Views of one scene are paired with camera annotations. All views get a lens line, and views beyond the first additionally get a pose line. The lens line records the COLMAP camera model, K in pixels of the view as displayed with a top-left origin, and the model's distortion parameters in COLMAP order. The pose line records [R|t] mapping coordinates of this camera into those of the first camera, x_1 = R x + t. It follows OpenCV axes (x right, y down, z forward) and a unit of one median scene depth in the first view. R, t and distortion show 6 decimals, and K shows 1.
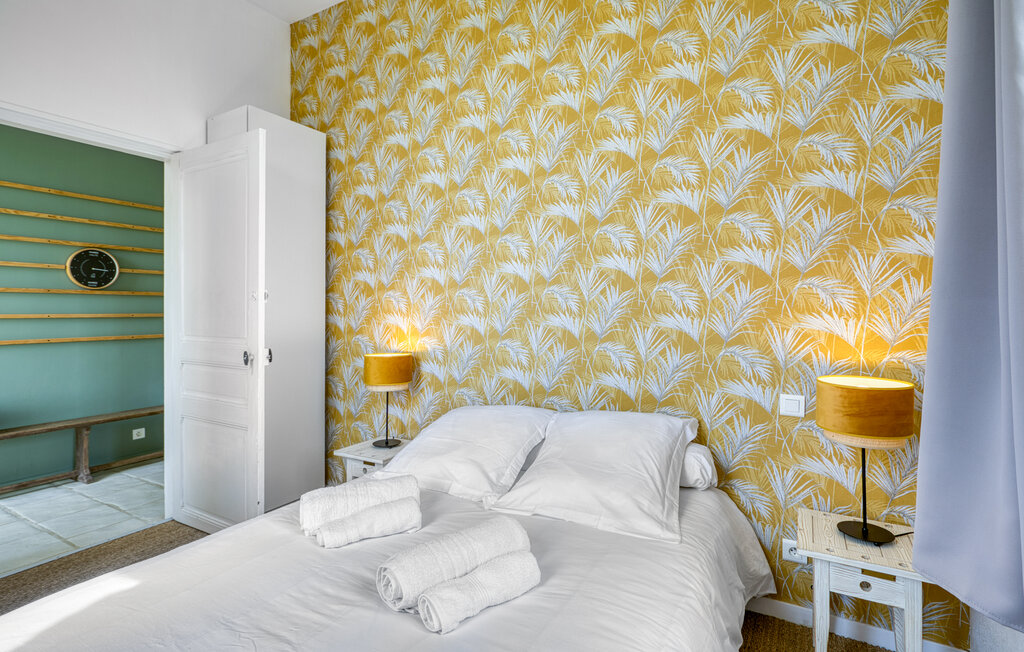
lens RADIAL K [[507.7, 0, 509.9], [0, 507.7, 311.8], [0, 0, 1]] dist [0.002557, 0.000871]
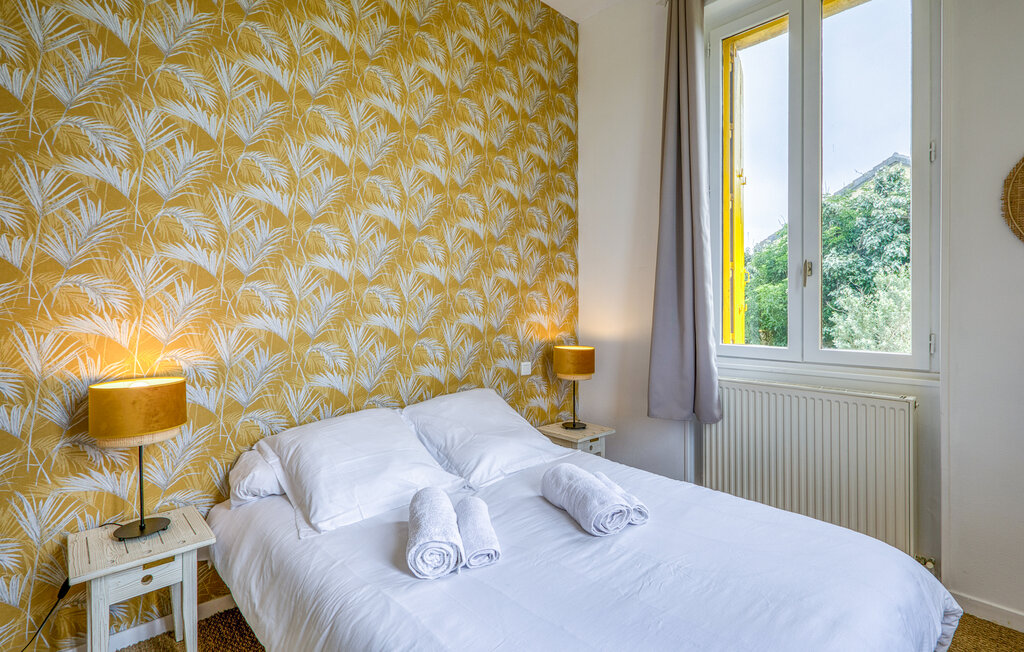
lens RADIAL K [[489.4, 0, 516.3], [0, 489.4, 316.6], [0, 0, 1]] dist [0.001239, 0.001042]
pose [[0.287182, -0.009247, 0.957831, -0.622840], [0.002528, 0.999957, 0.008896, 0.001730], [-0.957873, -0.000133, 0.287193, 0.373083]]
